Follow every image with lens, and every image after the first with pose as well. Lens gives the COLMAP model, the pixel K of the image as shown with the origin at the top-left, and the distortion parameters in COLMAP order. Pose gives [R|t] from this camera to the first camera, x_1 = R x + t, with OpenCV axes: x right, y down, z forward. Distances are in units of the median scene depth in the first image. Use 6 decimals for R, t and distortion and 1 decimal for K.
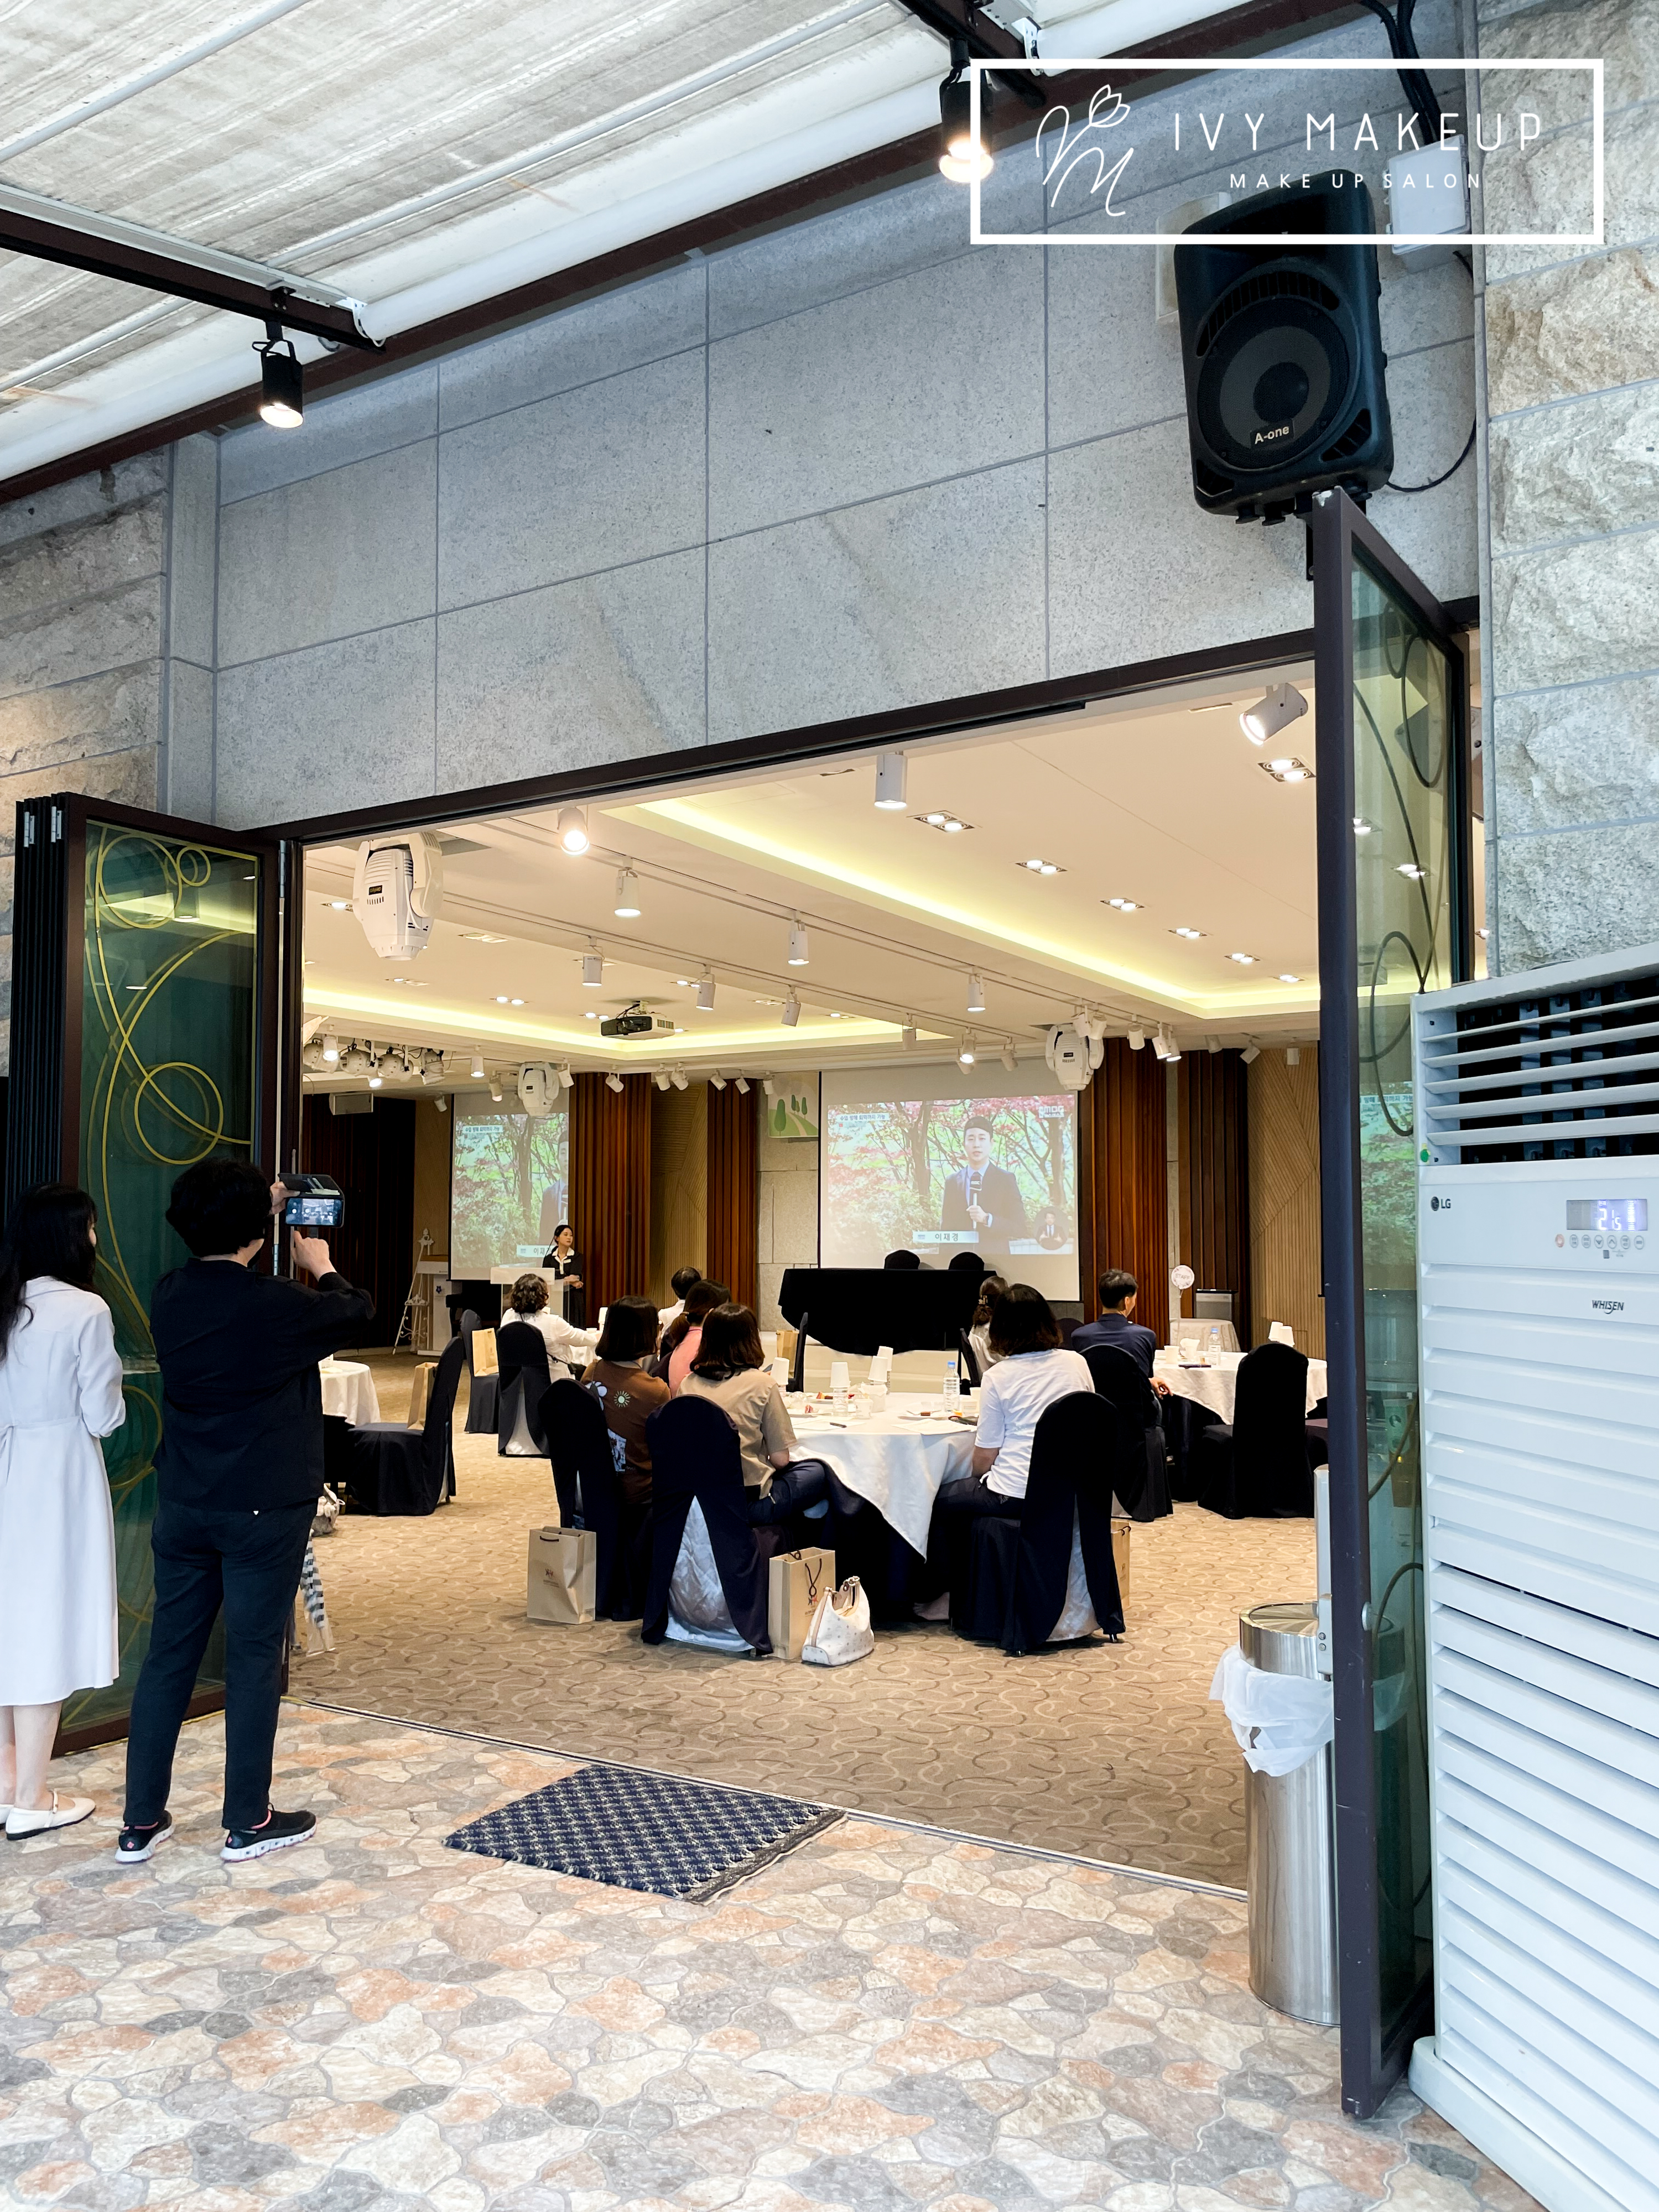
lens RADIAL K [[1681.5, 0, 822.9], [0, 1681.5, 1111.6], [0, 0, 1]] dist [0.080332, -0.113336]
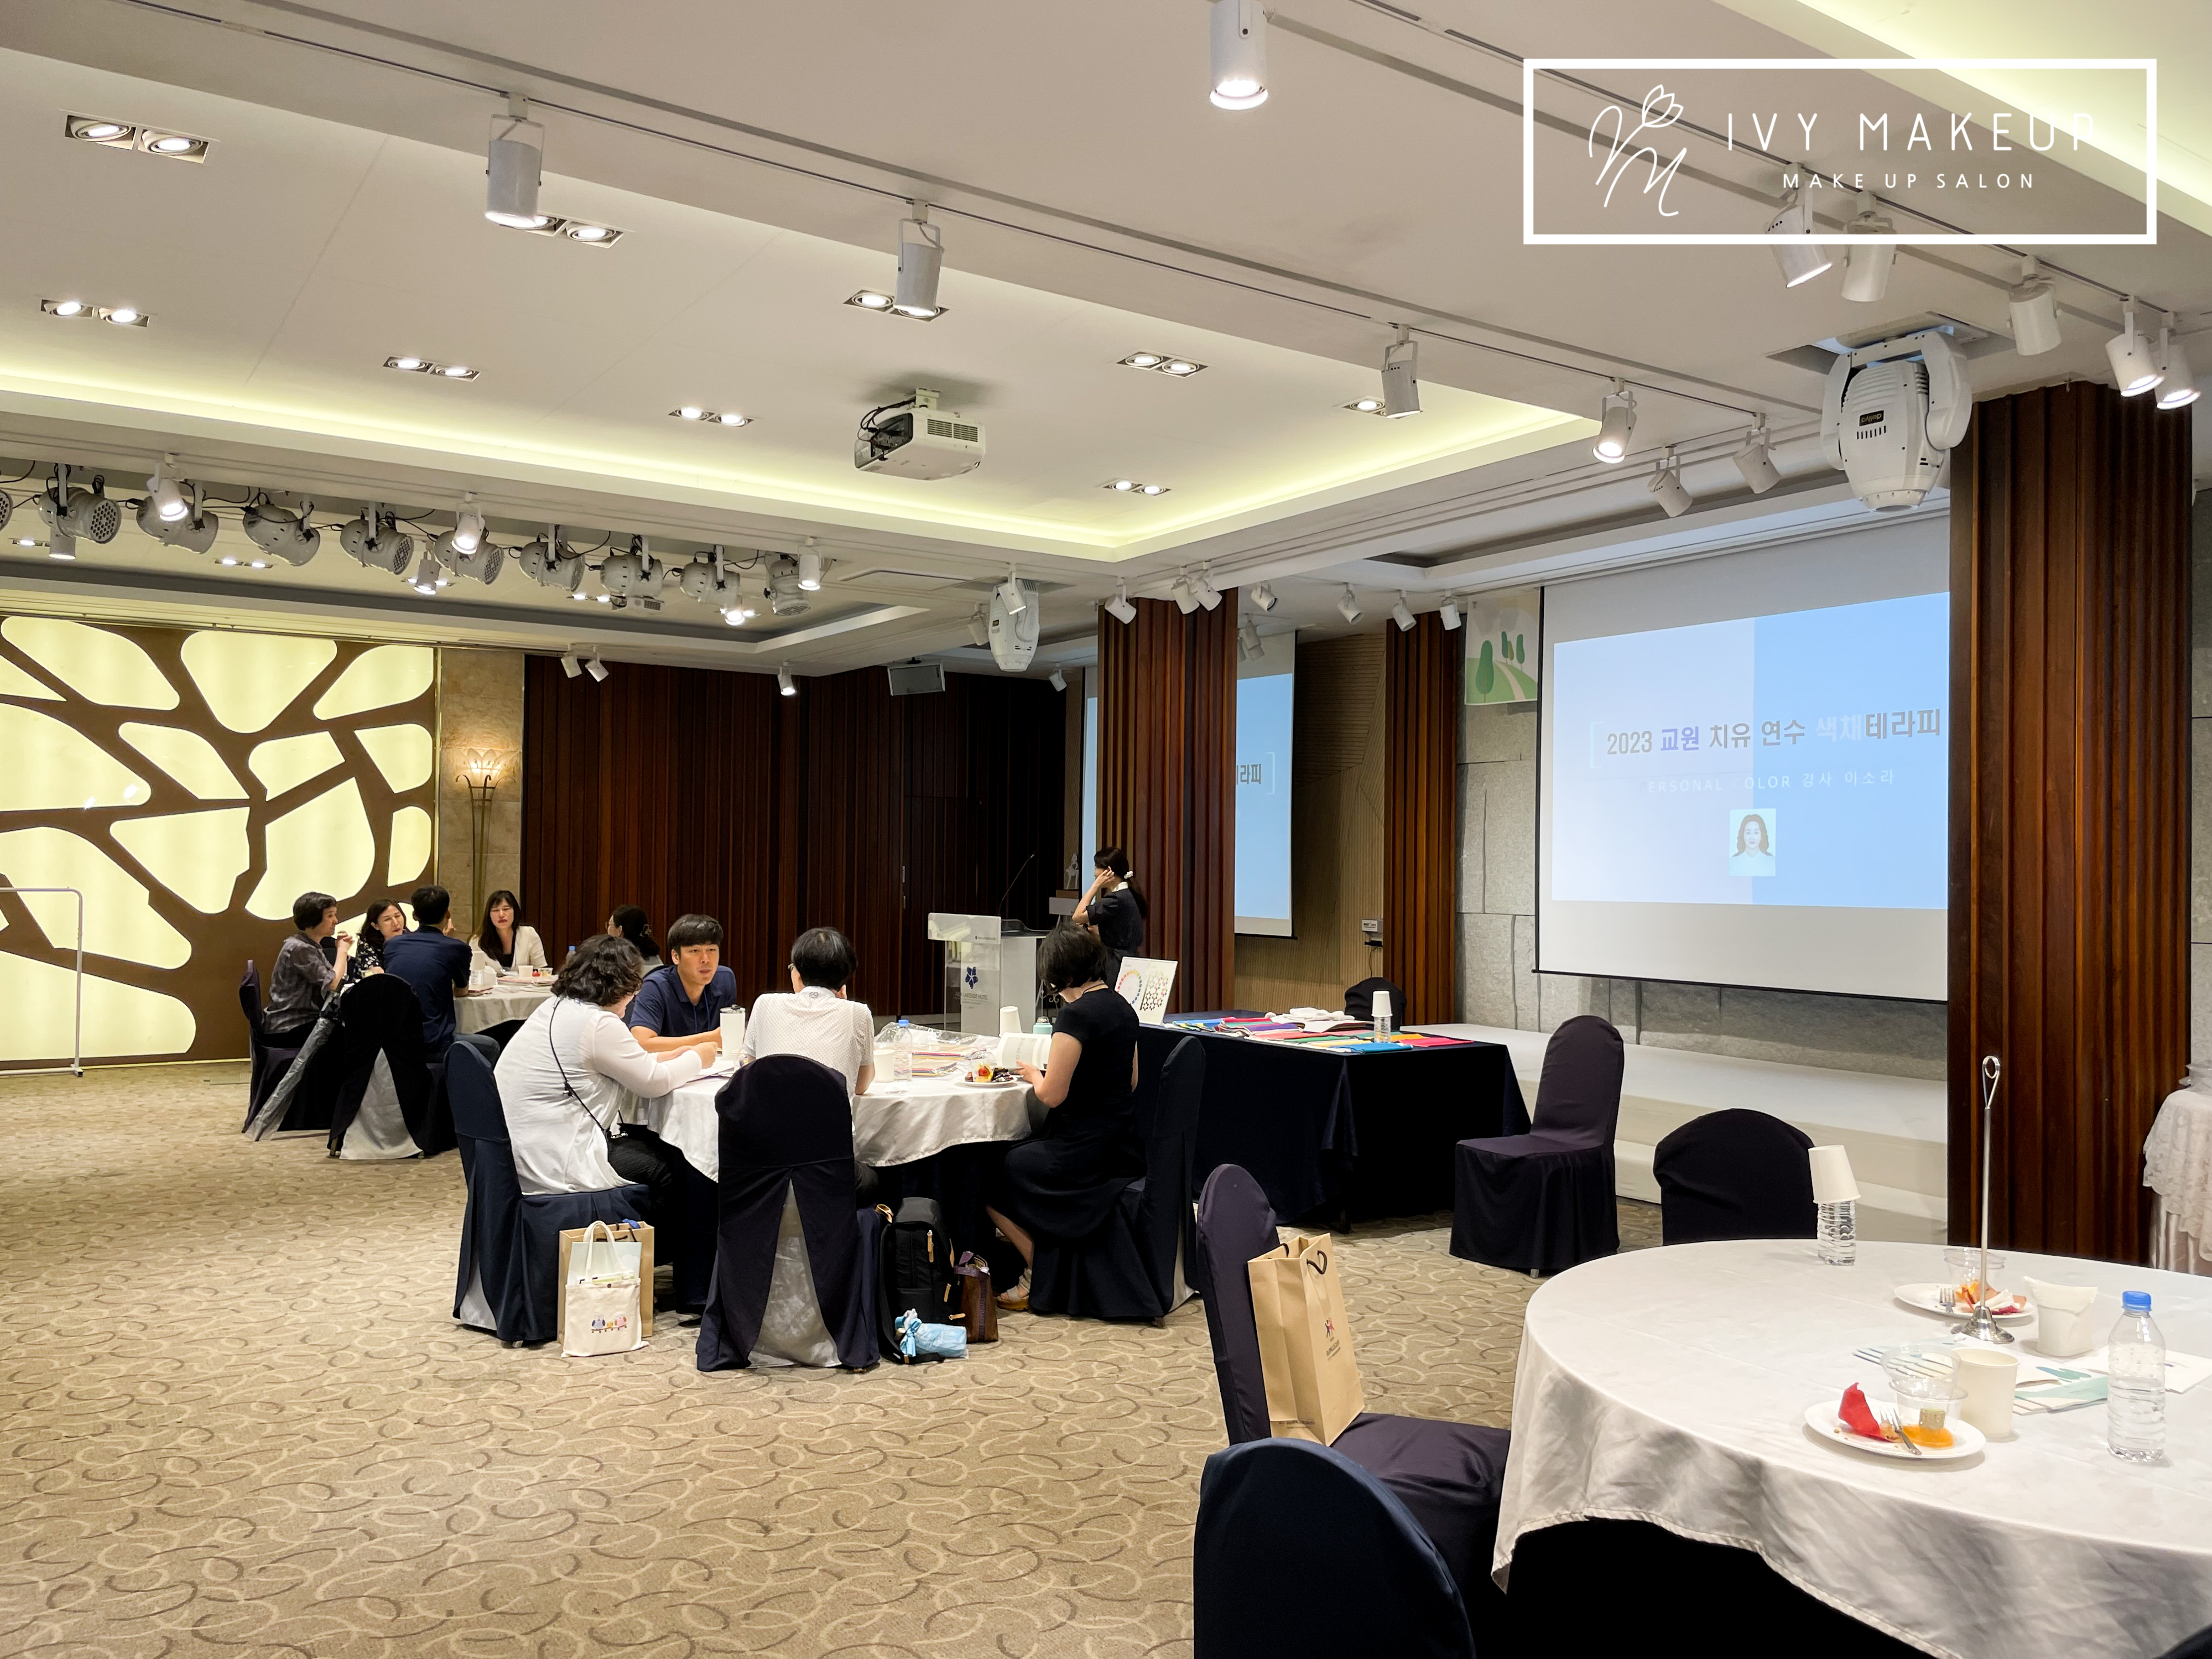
lens RADIAL K [[1681.5, 0, 1135.9], [0, 1681.5, 843.7], [0, 0, 1]] dist [0.080332, -0.113336]
pose [[0.921807, 0.004357, -0.387624, 0.120541], [0.021791, 0.997773, 0.063036, 0.030956], [0.387035, -0.066554, 0.919660, 0.481872]]
